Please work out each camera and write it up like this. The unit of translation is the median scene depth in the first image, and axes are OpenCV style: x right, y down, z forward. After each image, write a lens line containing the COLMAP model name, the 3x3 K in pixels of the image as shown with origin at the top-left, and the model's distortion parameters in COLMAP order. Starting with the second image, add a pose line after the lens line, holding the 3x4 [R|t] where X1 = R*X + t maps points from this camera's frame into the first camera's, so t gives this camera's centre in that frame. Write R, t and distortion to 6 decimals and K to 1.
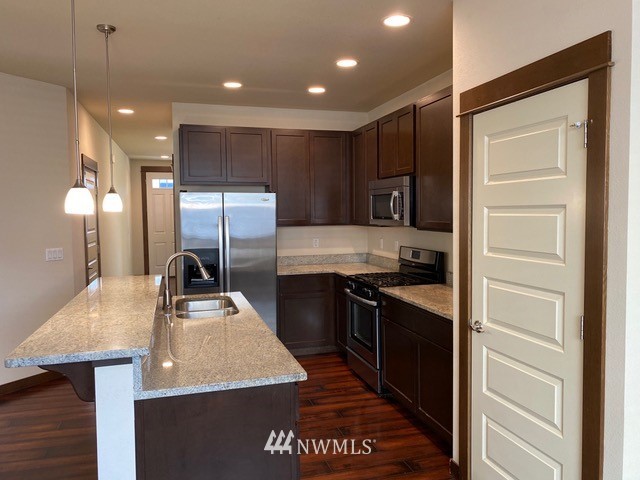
lens RADIAL K [[489.0, 0, 321.3], [0, 489.0, 238.2], [0, 0, 1]] dist [0.027051, -0.009341]
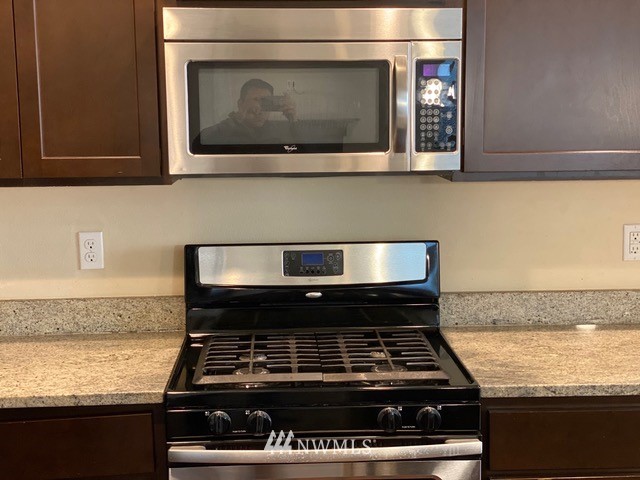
lens RADIAL K [[953.3, 0, 320.0], [0, 953.3, 236.6], [0, 0, 1]] dist [0.100422, 0.000000]
pose [[0.242292, -0.119041, 0.962873, -0.398089], [0.064466, 0.992226, 0.106448, -0.048562], [-0.968059, 0.036281, 0.248083, 0.855051]]
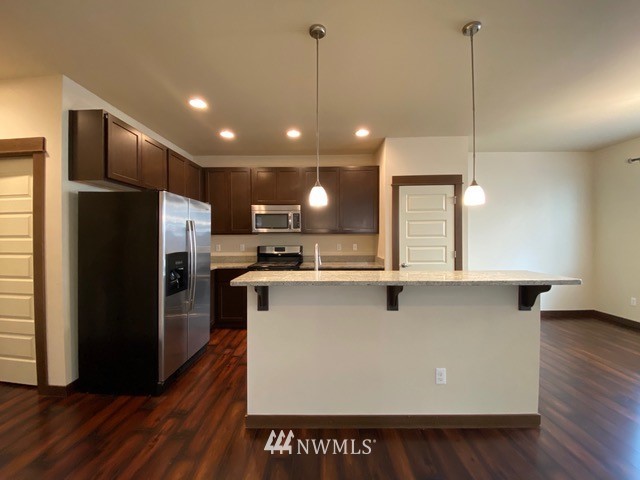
lens RADIAL K [[258.9, 0, 322.2], [0, 258.9, 239.3], [0, 0, 1]] dist [0.003653, -0.009756]
pose [[0.292523, -0.001522, 0.956257, -0.669746], [0.057679, 0.998206, -0.016056, 0.020815], [-0.954517, 0.059853, 0.292086, 0.584237]]
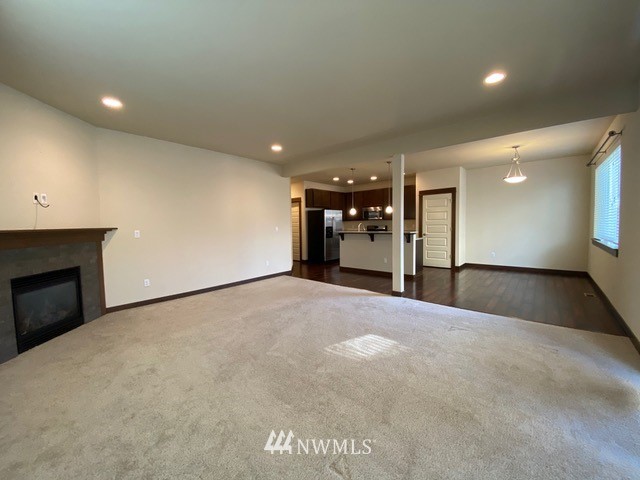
lens RADIAL K [[258.9, 0, 320.0], [0, 258.9, 236.1], [0, 0, 1]] dist [0.003653, -0.009756]
pose [[0.845100, -0.031028, 0.533706, -1.269301], [0.041354, 0.999117, -0.007397, 0.100068], [-0.533006, 0.028322, 0.845637, -0.464920]]
